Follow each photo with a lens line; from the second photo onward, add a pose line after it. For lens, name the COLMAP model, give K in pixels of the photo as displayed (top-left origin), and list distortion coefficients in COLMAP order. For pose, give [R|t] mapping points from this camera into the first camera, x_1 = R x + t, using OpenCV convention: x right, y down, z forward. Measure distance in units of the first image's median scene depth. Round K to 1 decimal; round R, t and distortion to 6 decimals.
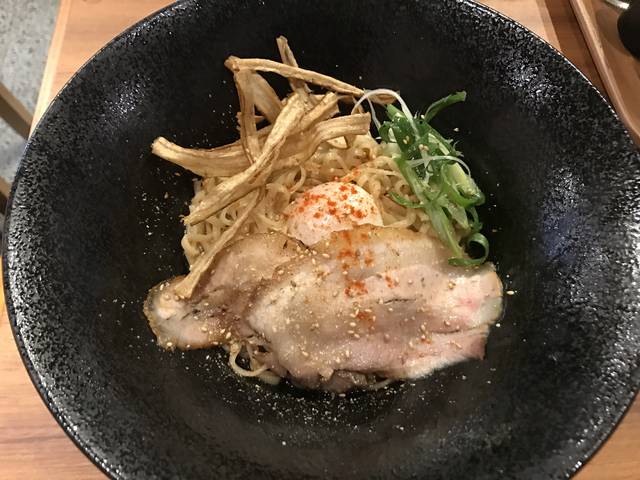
lens RADIAL K [[522.9, 0, 317.6], [0, 522.9, 239.6], [0, 0, 1]] dist [-0.011616, -0.000749]
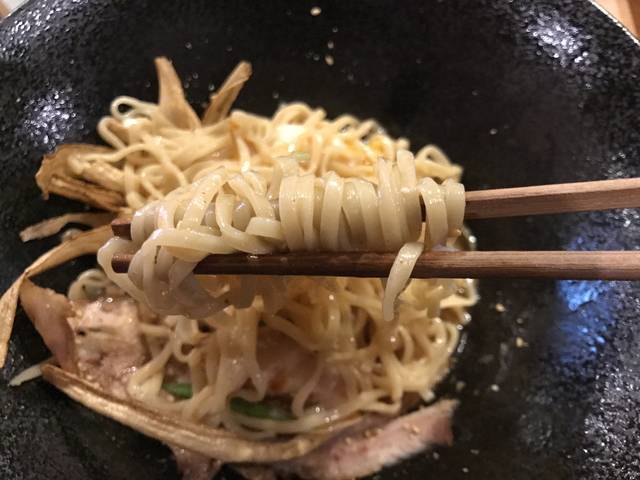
lens RADIAL K [[522.9, 0, 321.4], [0, 522.9, 244.0], [0, 0, 1]] dist [-0.011616, -0.000749]
pose [[0.990588, 0.085205, -0.107123, 0.155310], [-0.082482, 0.996153, 0.029606, -0.037975], [0.109234, -0.020492, 0.993805, 0.227167]]
